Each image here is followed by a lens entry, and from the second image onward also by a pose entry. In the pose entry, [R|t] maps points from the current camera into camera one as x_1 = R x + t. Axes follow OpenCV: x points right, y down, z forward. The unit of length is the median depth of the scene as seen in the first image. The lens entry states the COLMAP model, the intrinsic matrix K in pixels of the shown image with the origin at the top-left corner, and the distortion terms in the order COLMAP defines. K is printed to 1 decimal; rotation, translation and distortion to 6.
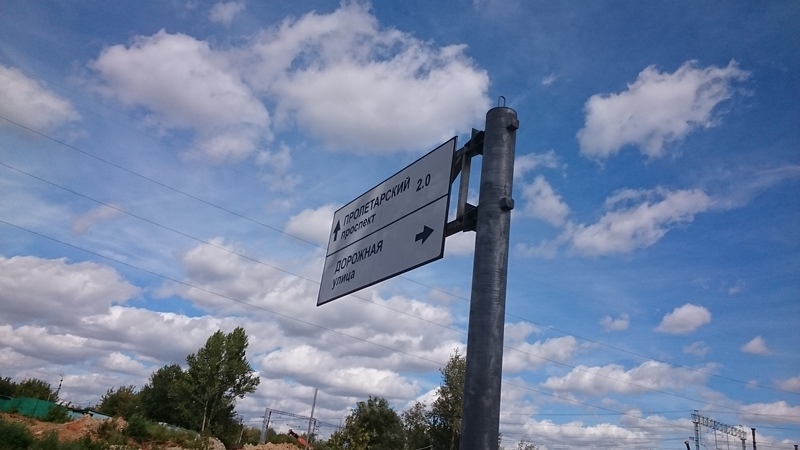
lens RADIAL K [[591.1, 0, 403.8], [0, 591.1, 205.9], [0, 0, 1]] dist [0.028965, -0.002344]
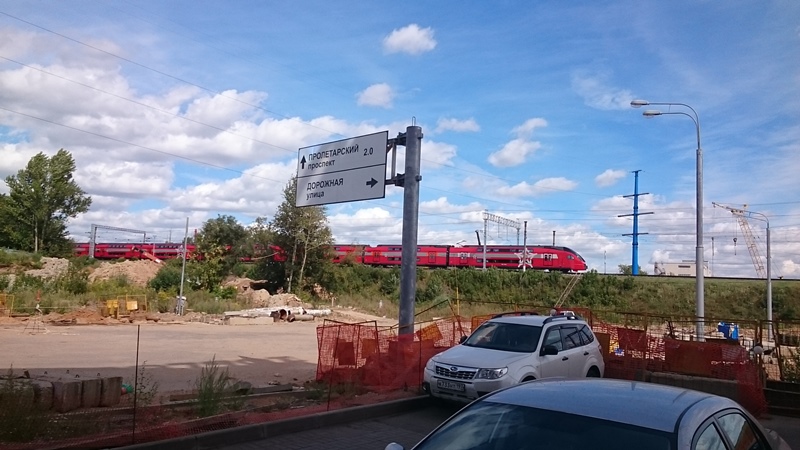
lens RADIAL K [[599.1, 0, 399.7], [0, 599.1, 194.4], [0, 0, 1]] dist [0.000017, -0.002123]
pose [[0.957479, -0.036409, 0.286197, -0.054365], [-0.051014, 0.955007, 0.292163, -0.060752], [-0.283958, -0.294340, 0.912541, -0.104230]]
